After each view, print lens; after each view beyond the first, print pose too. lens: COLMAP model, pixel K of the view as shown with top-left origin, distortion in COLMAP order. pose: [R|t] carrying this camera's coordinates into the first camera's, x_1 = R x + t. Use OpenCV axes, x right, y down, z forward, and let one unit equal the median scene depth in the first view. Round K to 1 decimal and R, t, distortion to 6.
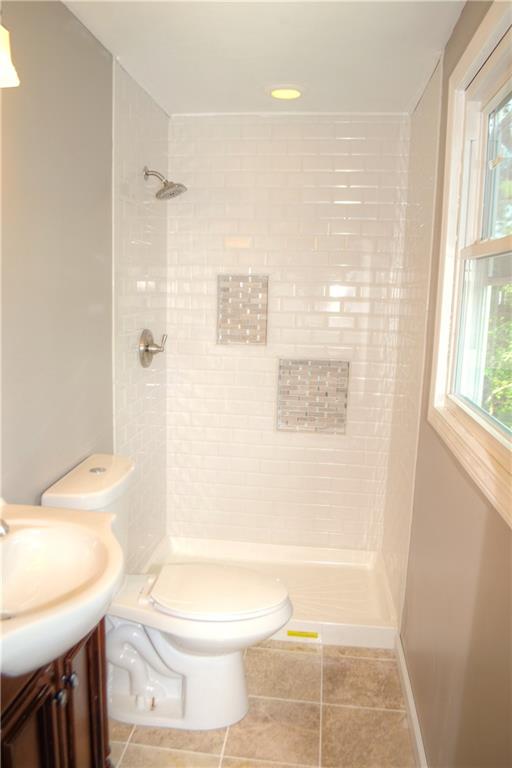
lens RADIAL K [[611.2, 0, 256.0], [0, 611.2, 384.0], [0, 0, 1]] dist [-0.080399, 0.006391]
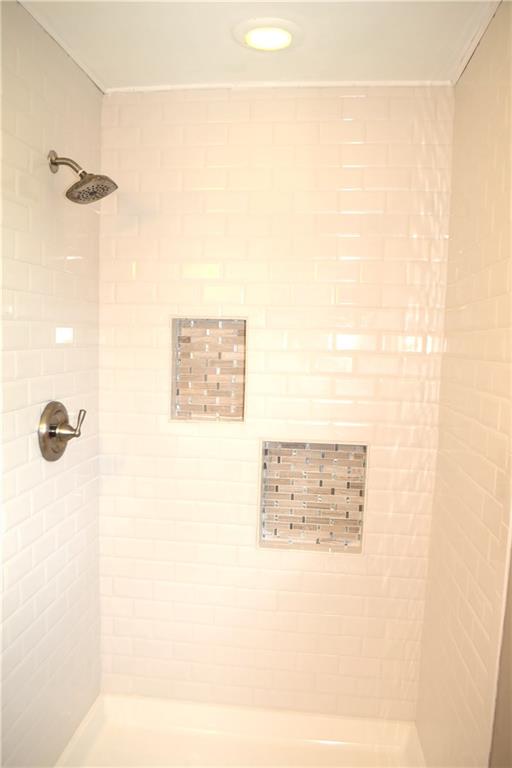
lens RADIAL K [[611.2, 0, 256.0], [0, 611.2, 384.0], [0, 0, 1]] dist [-0.080399, 0.006391]
pose [[0.999993, -0.000874, 0.003508, 0.027707], [0.001148, 0.996875, -0.078989, -0.050128], [-0.003428, 0.078992, 0.996869, 0.316025]]
